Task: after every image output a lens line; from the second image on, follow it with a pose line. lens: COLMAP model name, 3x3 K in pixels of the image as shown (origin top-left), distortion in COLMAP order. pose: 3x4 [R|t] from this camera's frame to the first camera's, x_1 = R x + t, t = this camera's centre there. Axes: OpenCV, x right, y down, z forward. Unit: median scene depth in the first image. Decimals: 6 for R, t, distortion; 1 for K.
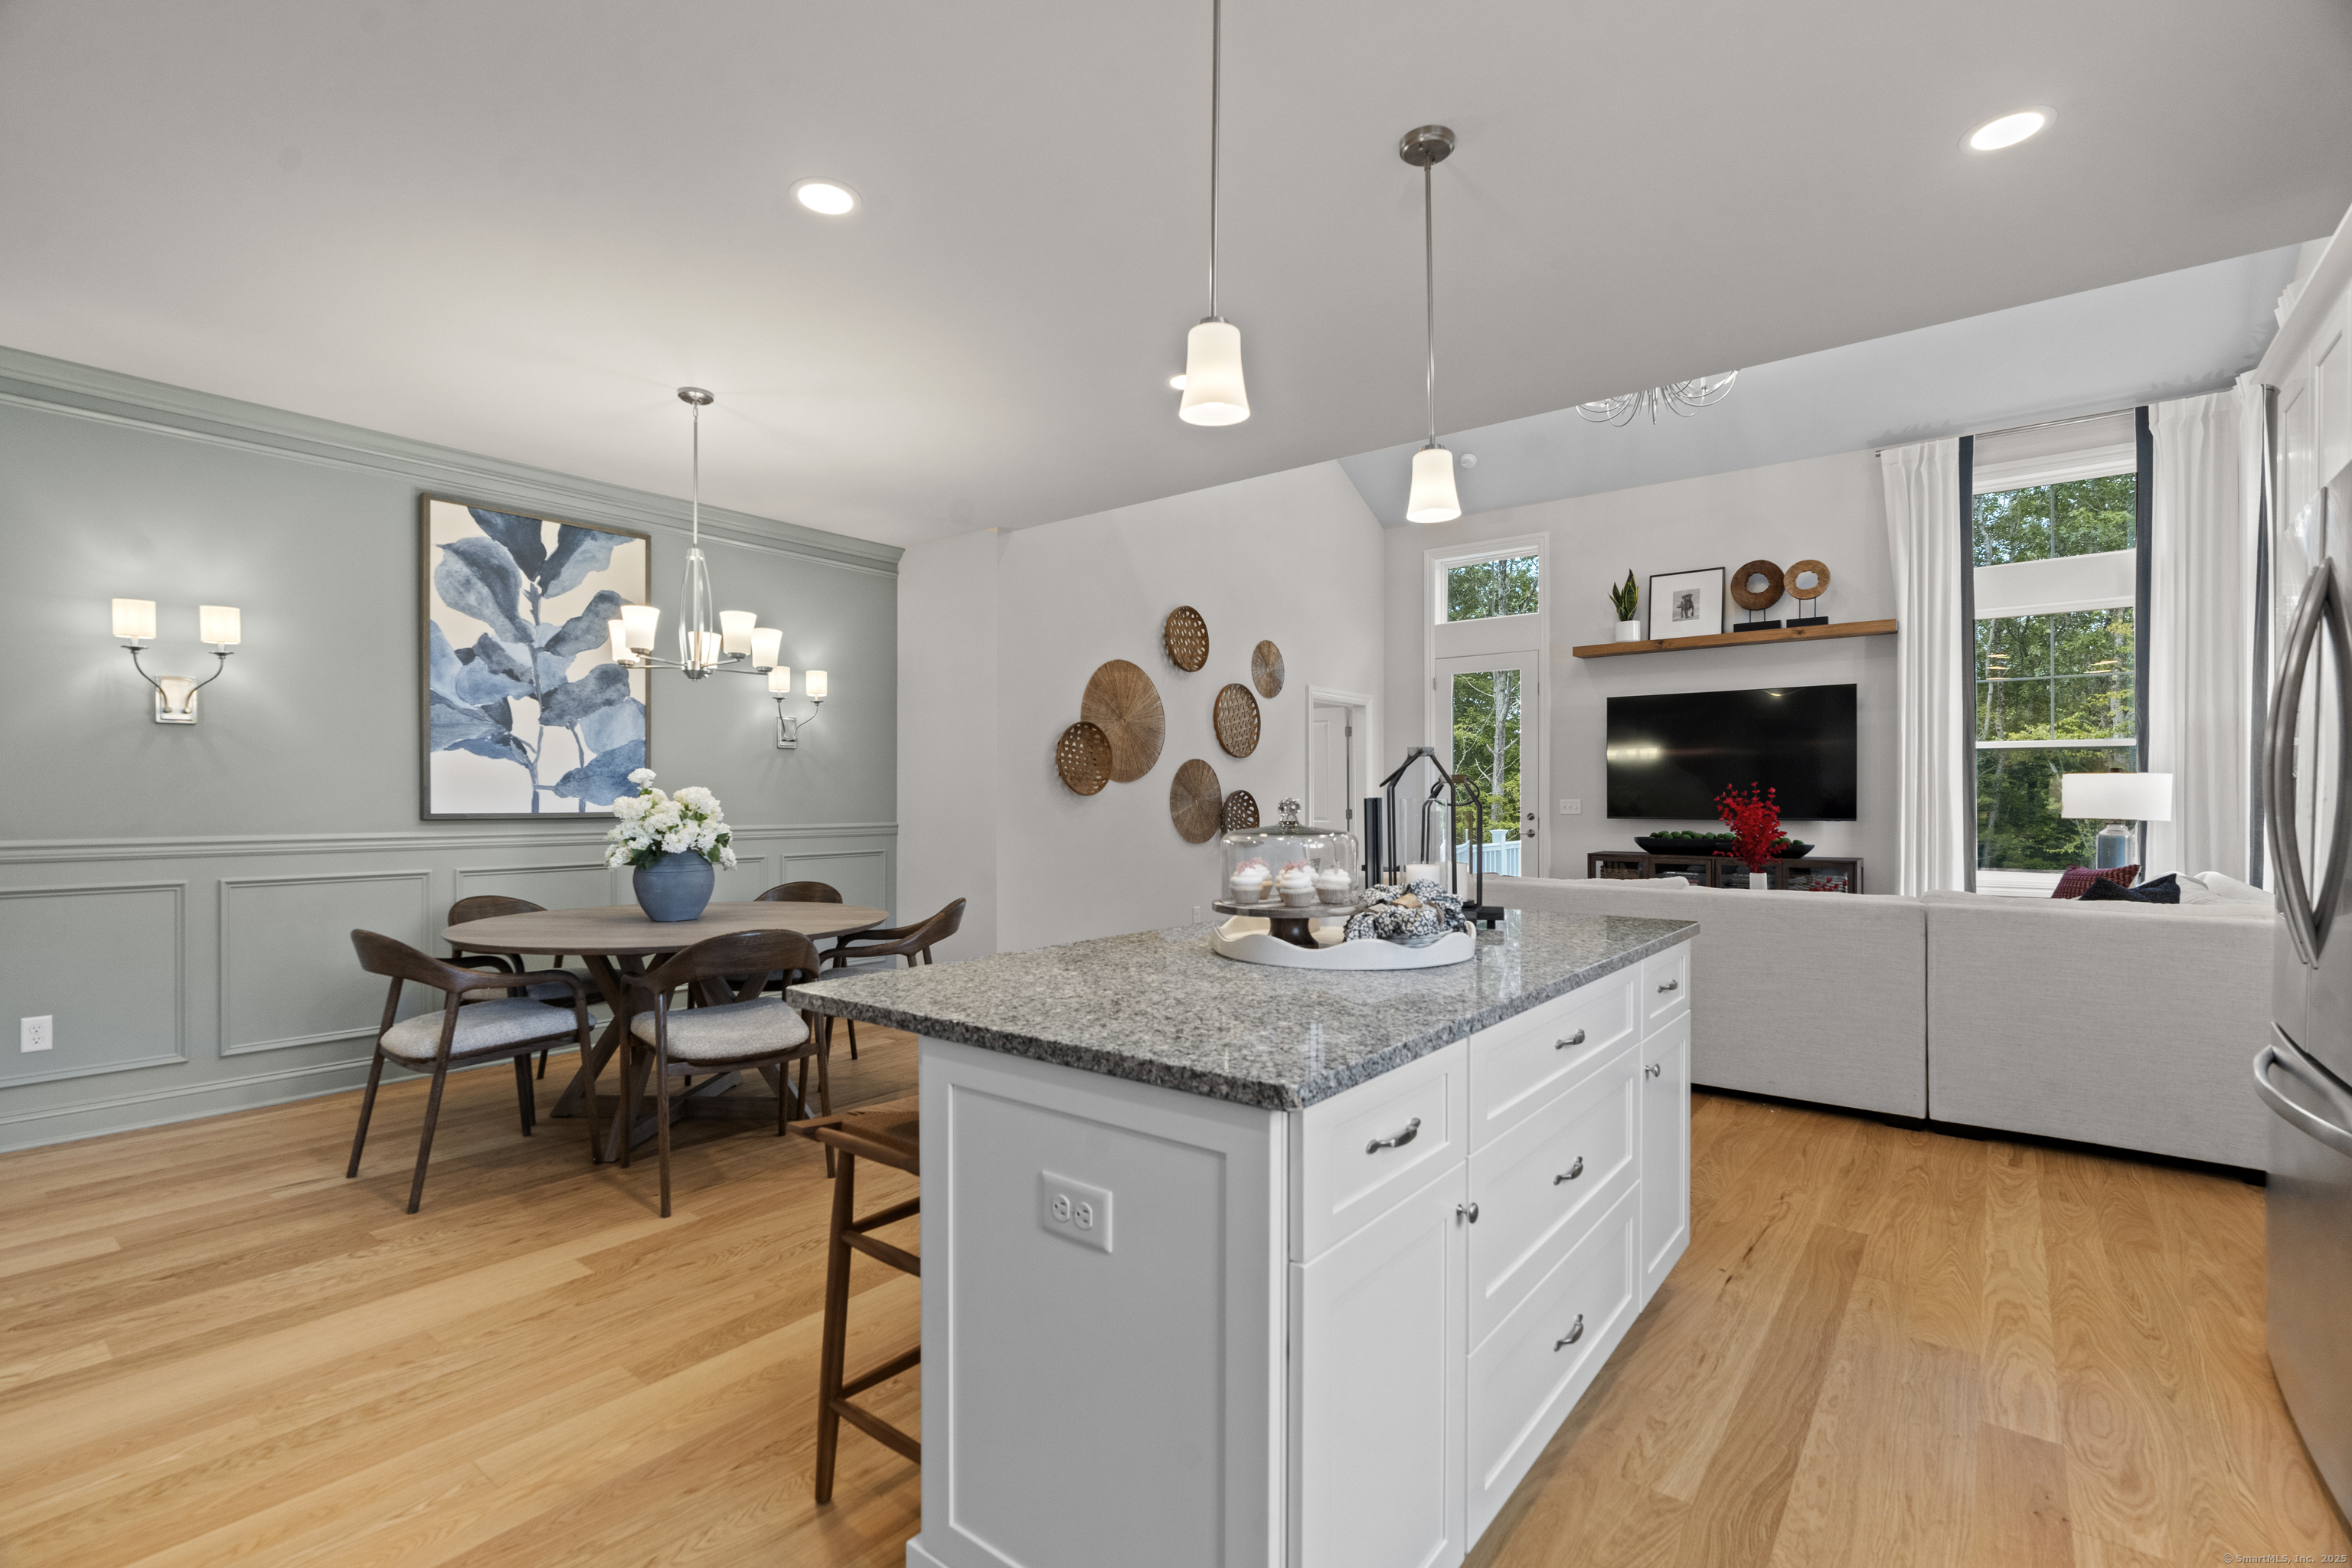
lens RADIAL K [[1070.2, 0, 1174.9], [0, 1070.2, 775.2], [0, 0, 1]] dist [-0.004921, -0.000081]
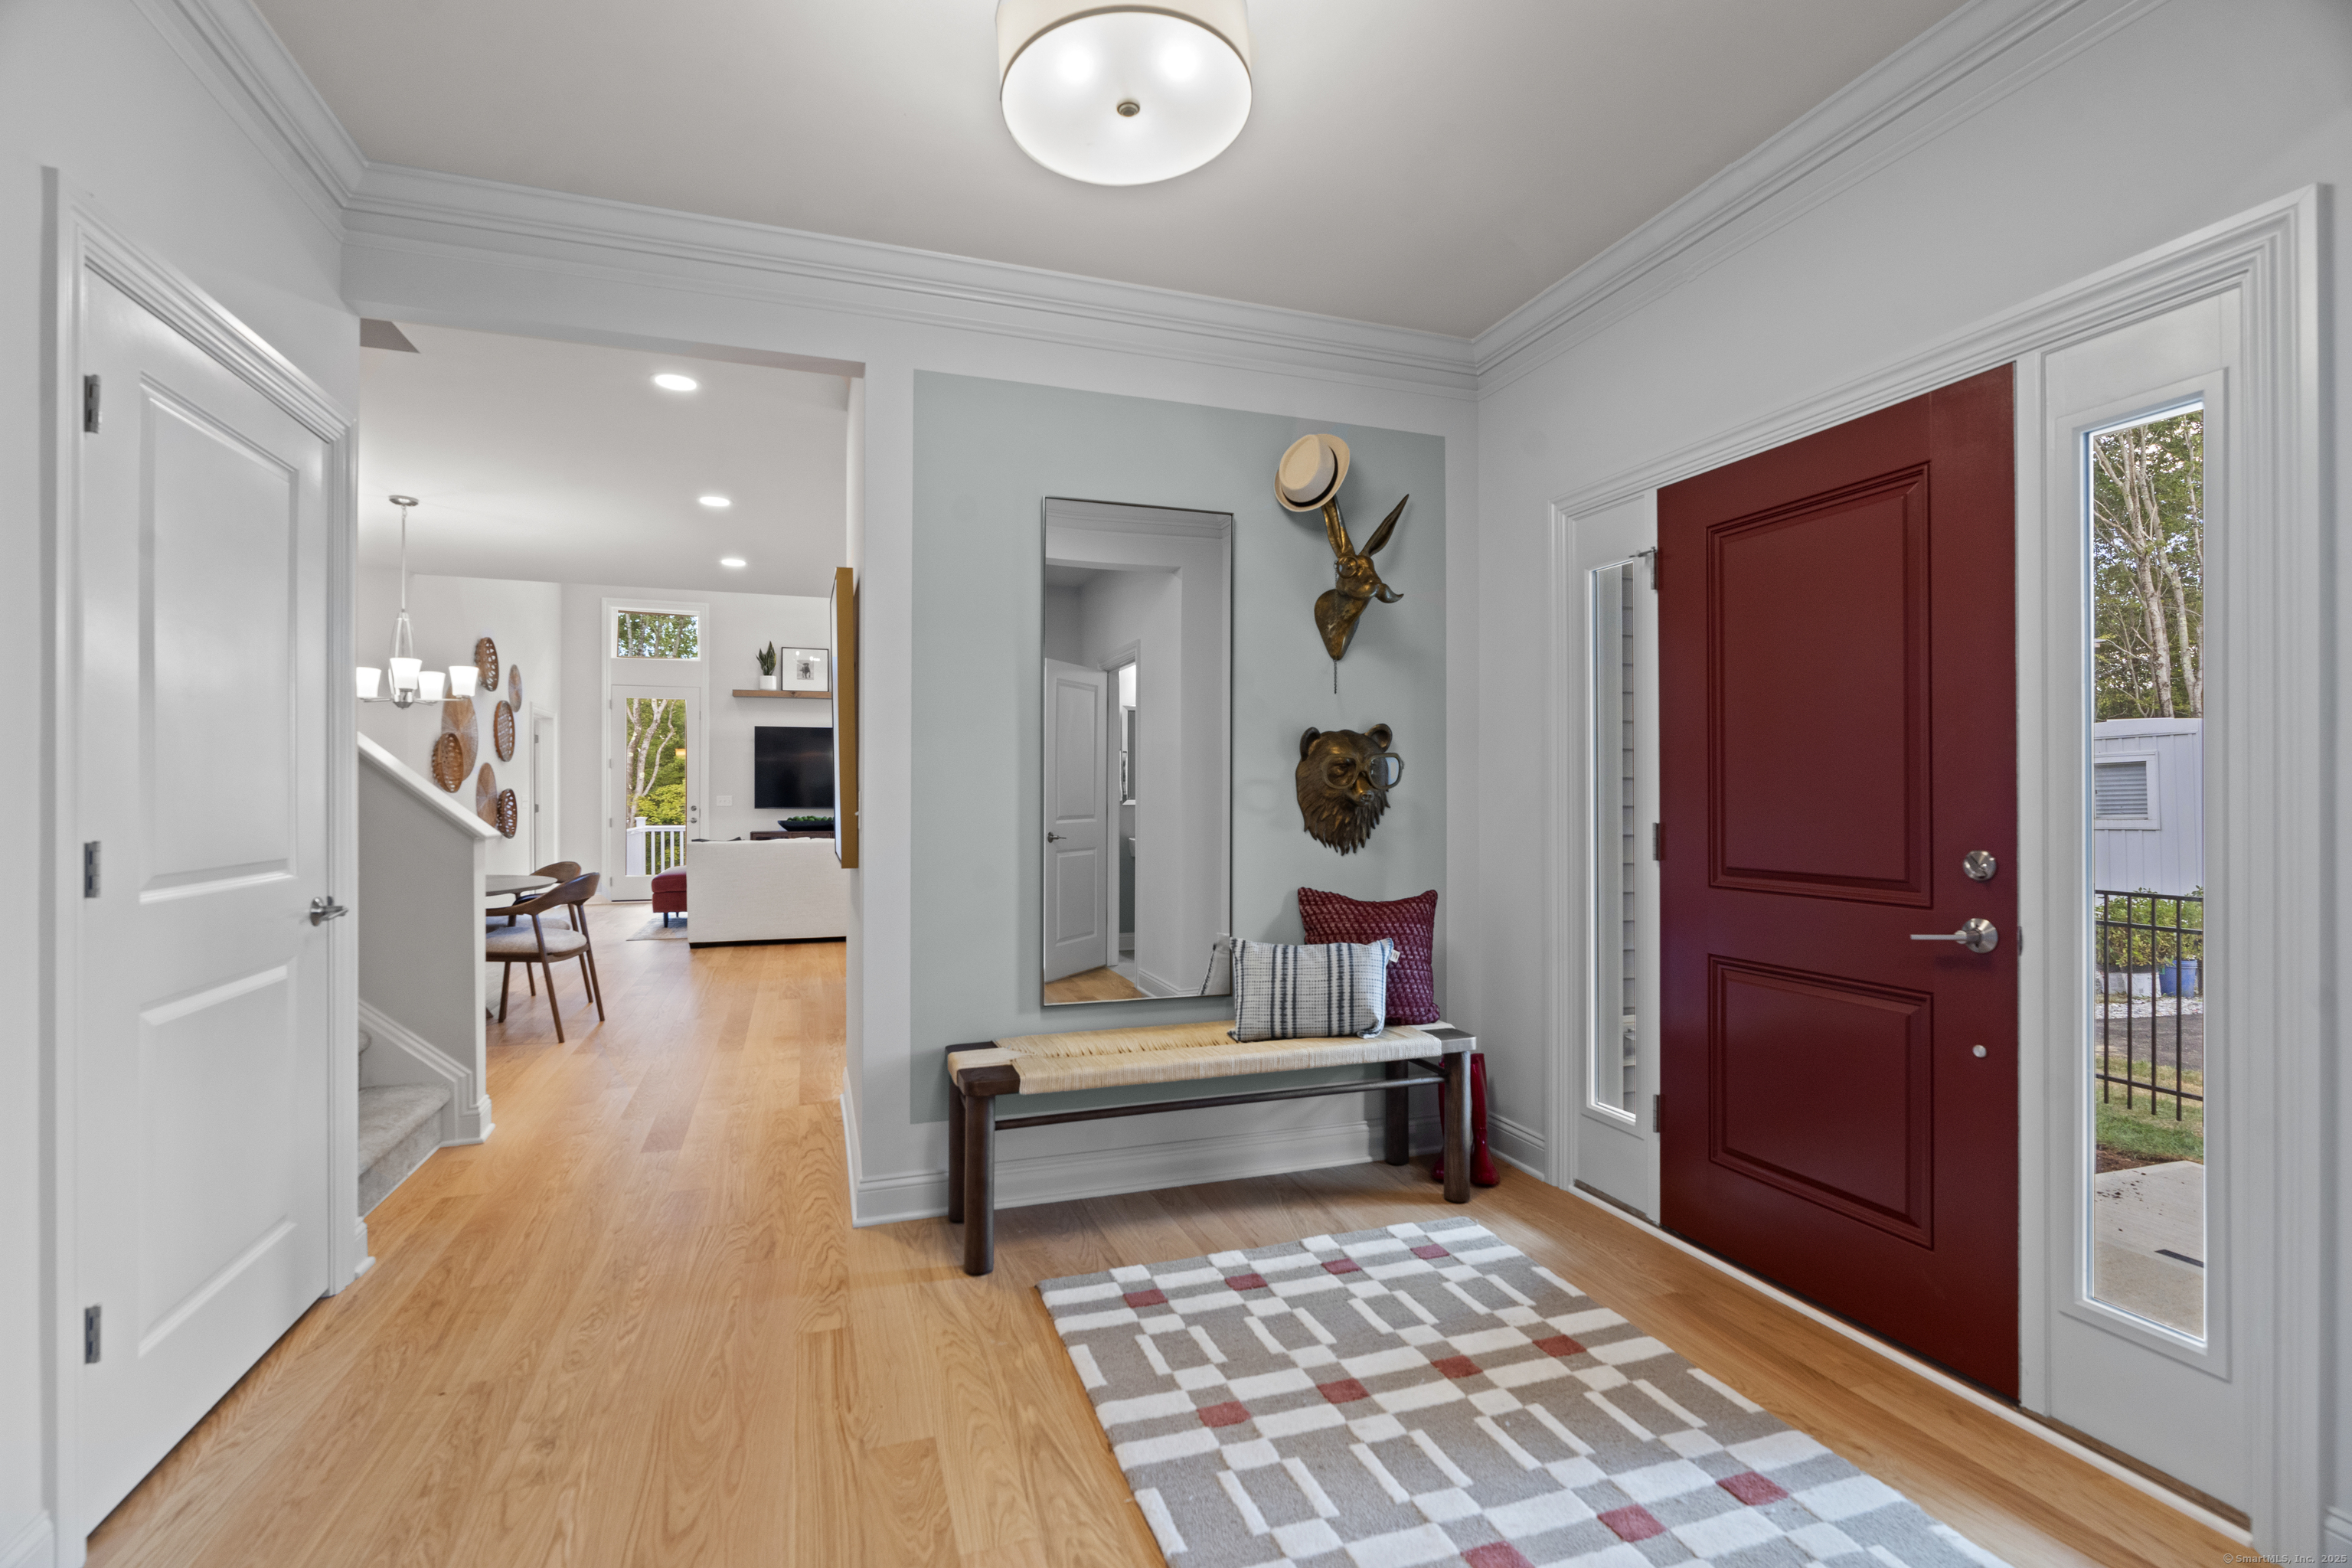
lens RADIAL K [[1070.2, 0, 1174.4], [0, 1070.2, 784.4], [0, 0, 1]] dist [-0.004921, -0.000081]
pose [[0.545224, 0.008386, 0.838248, -0.517969], [-0.017955, 0.999837, 0.001676, -0.005732], [-0.838098, -0.015965, 0.545286, -0.286508]]
